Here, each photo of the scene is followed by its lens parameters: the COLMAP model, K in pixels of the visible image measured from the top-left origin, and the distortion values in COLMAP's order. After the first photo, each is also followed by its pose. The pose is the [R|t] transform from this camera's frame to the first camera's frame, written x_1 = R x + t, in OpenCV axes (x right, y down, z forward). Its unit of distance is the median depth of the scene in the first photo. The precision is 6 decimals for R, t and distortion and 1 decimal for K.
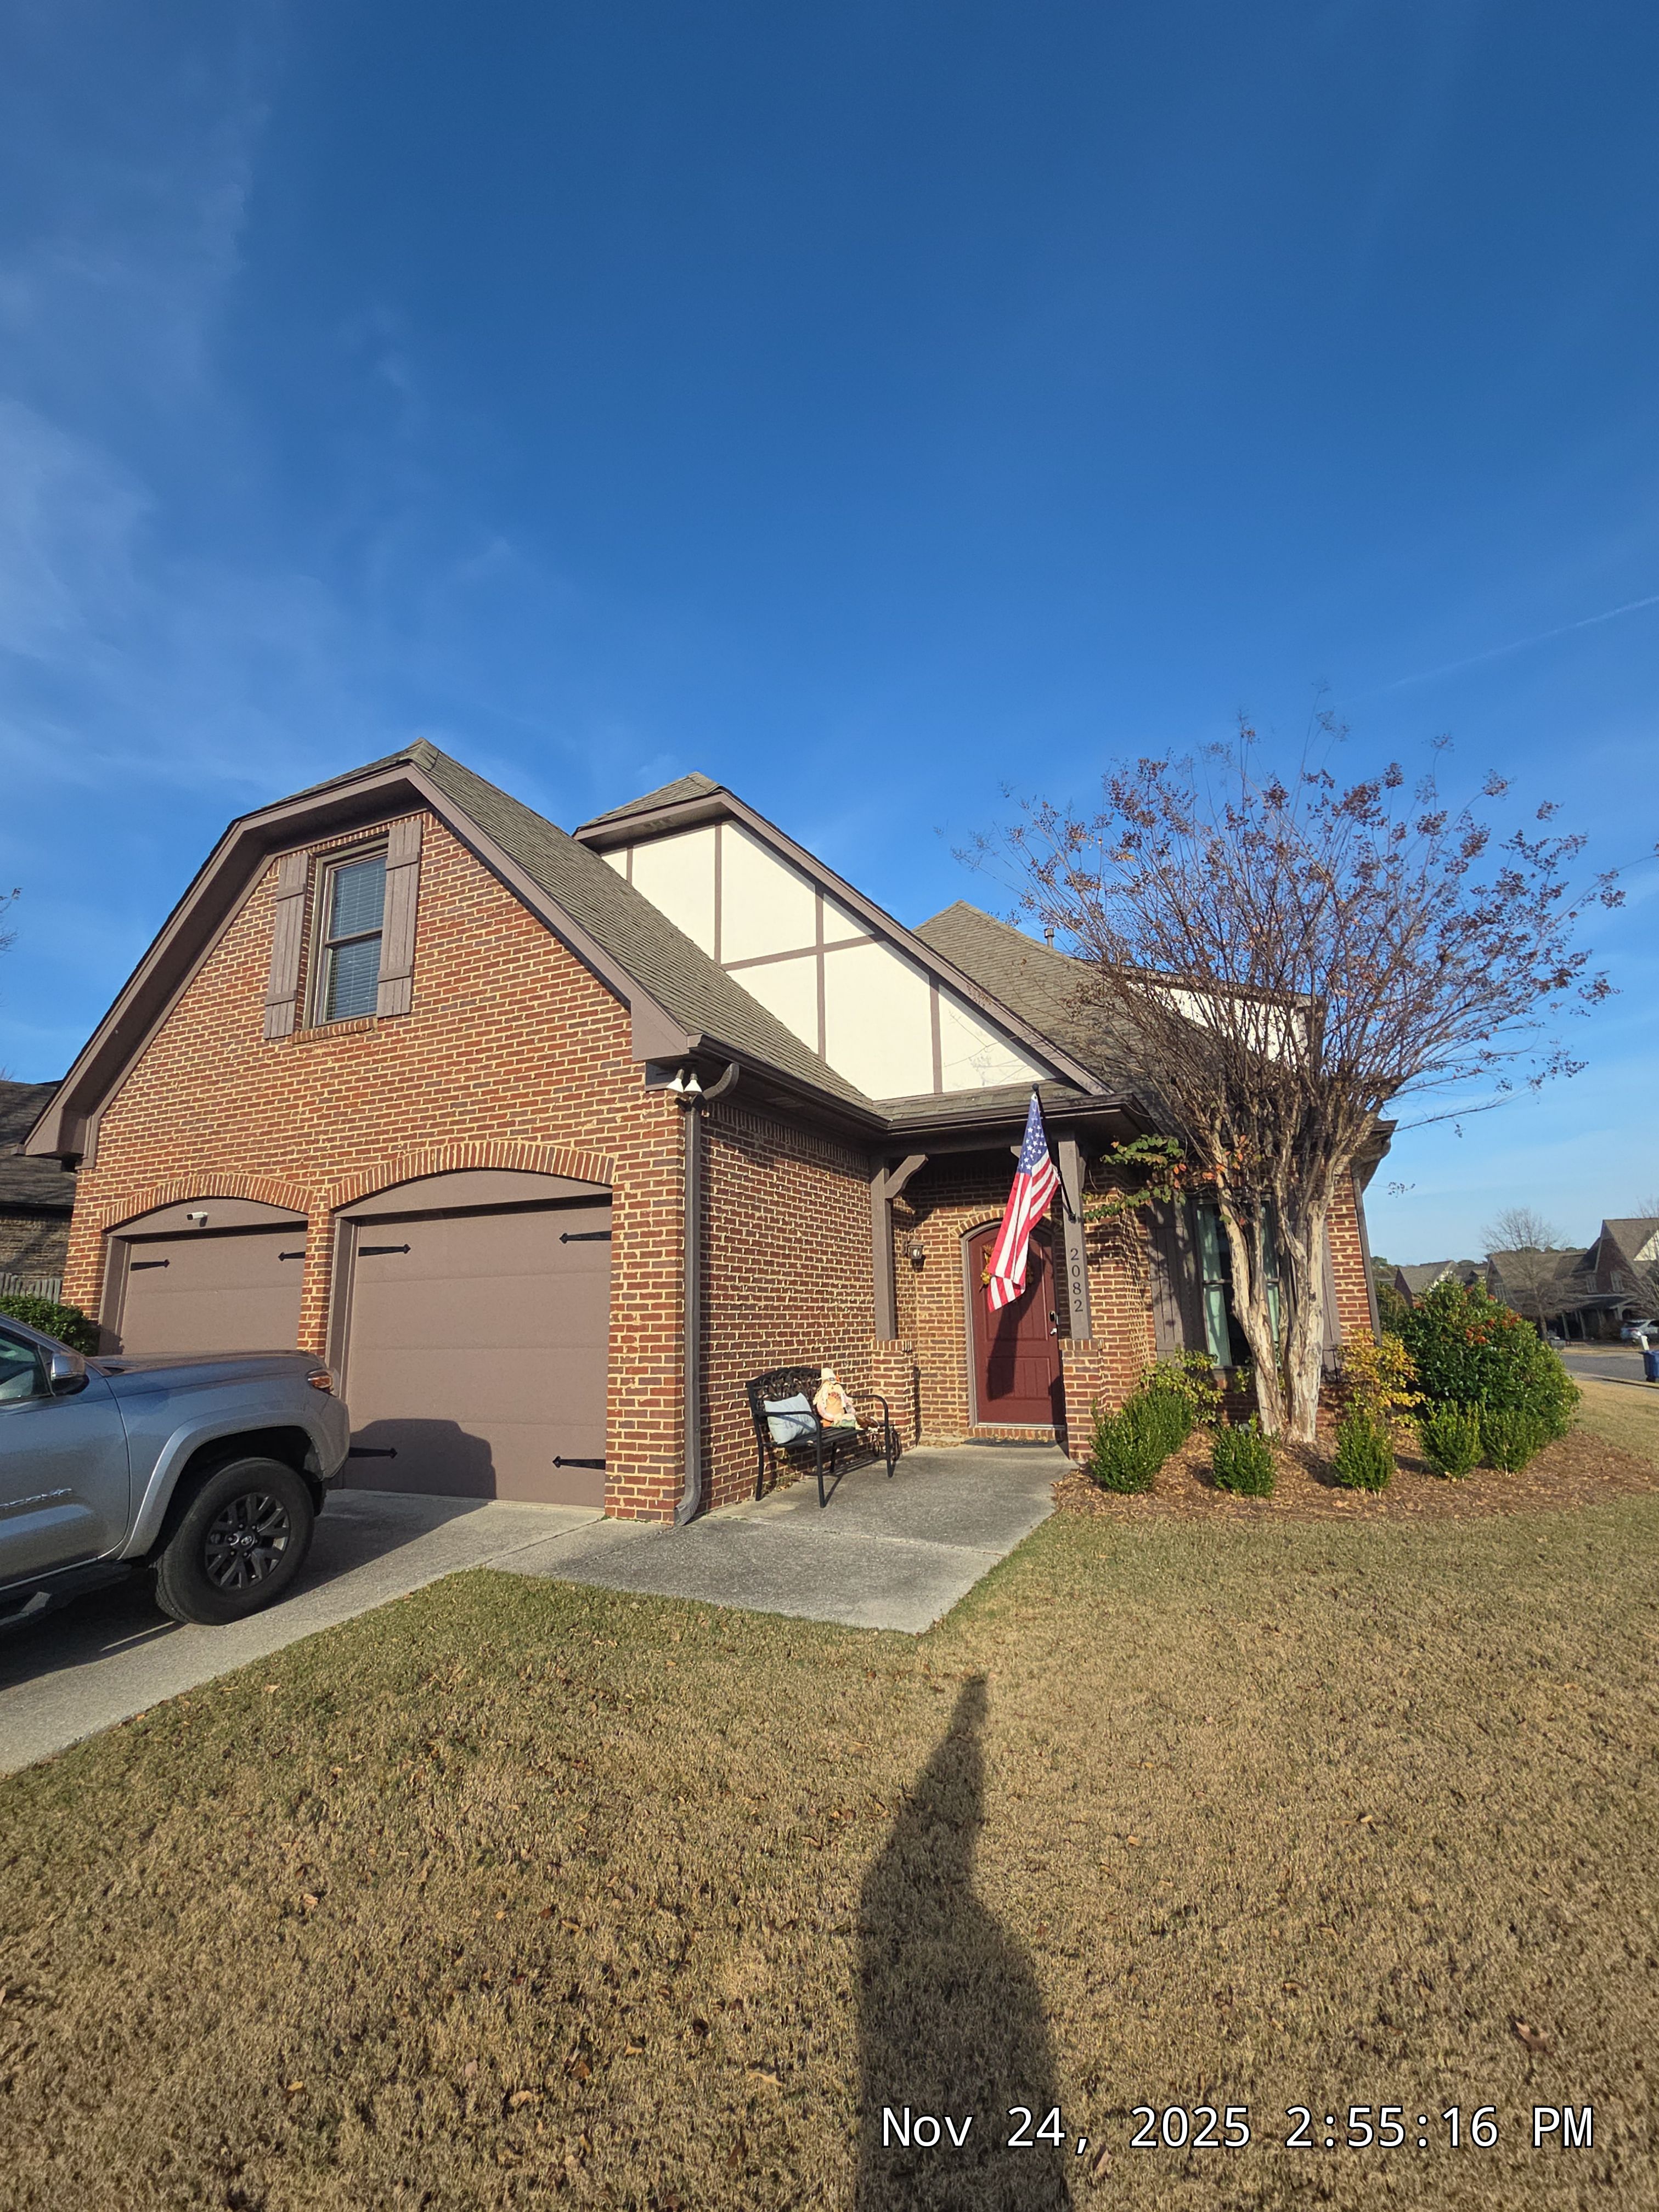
lens RADIAL K [[971.8, 0, 825.6], [0, 971.8, 1109.9], [0, 0, 1]] dist [0.000161, -0.009383]
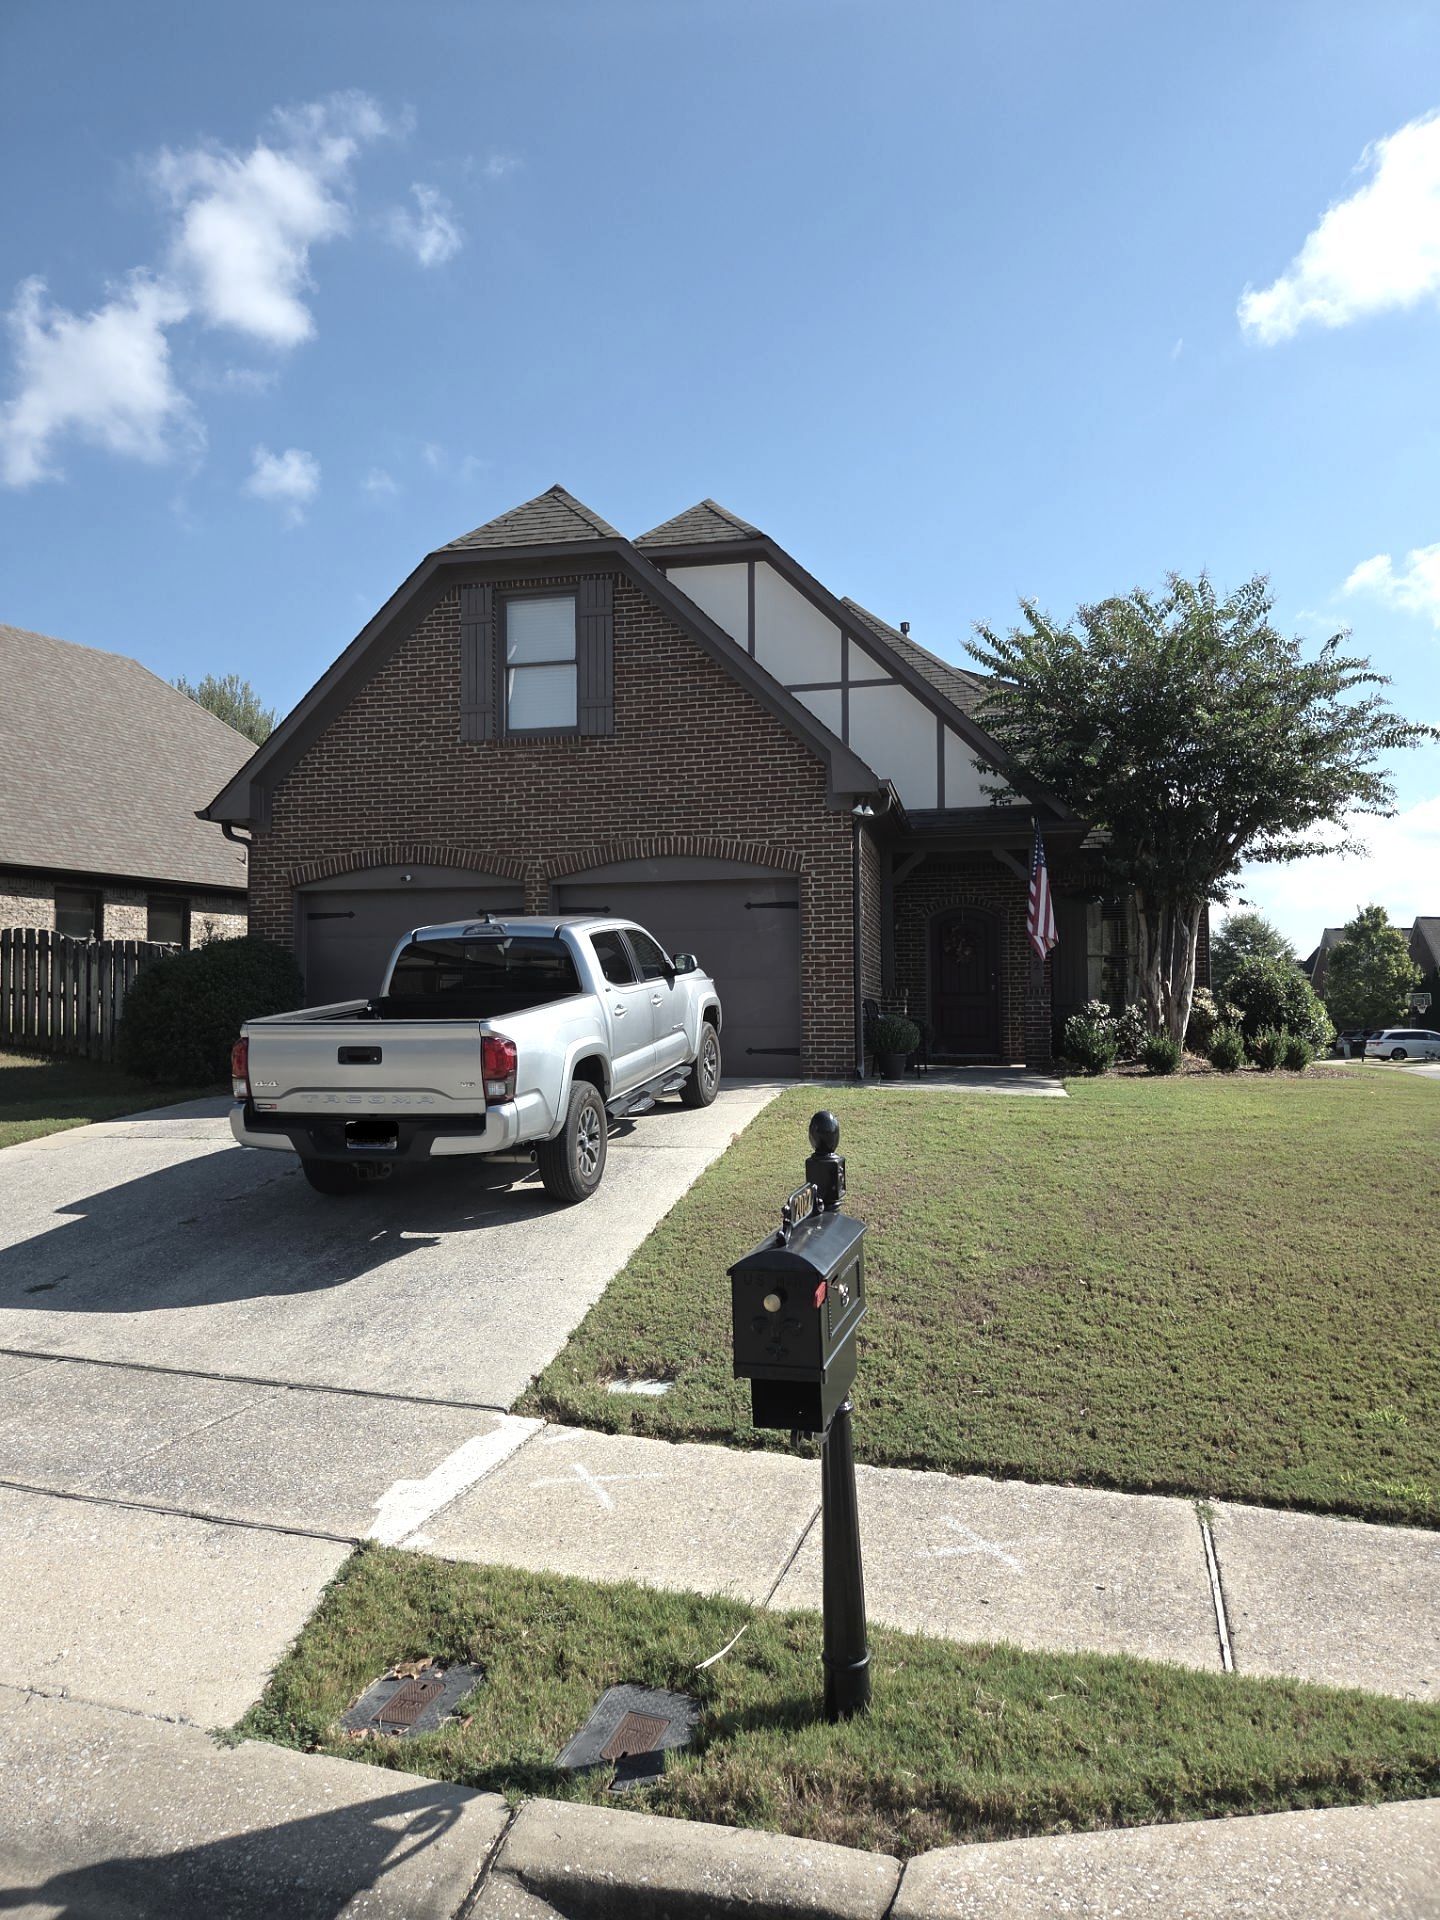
lens RADIAL K [[1323.9, 0, 664.7], [0, 1323.9, 960.9], [0, 0, 1]] dist [0.086236, -0.002986]
pose [[0.980408, 0.030647, 0.194579, -0.732942], [-0.059954, 0.987382, 0.146568, -0.067309], [-0.187632, -0.155362, 0.969875, -0.872315]]
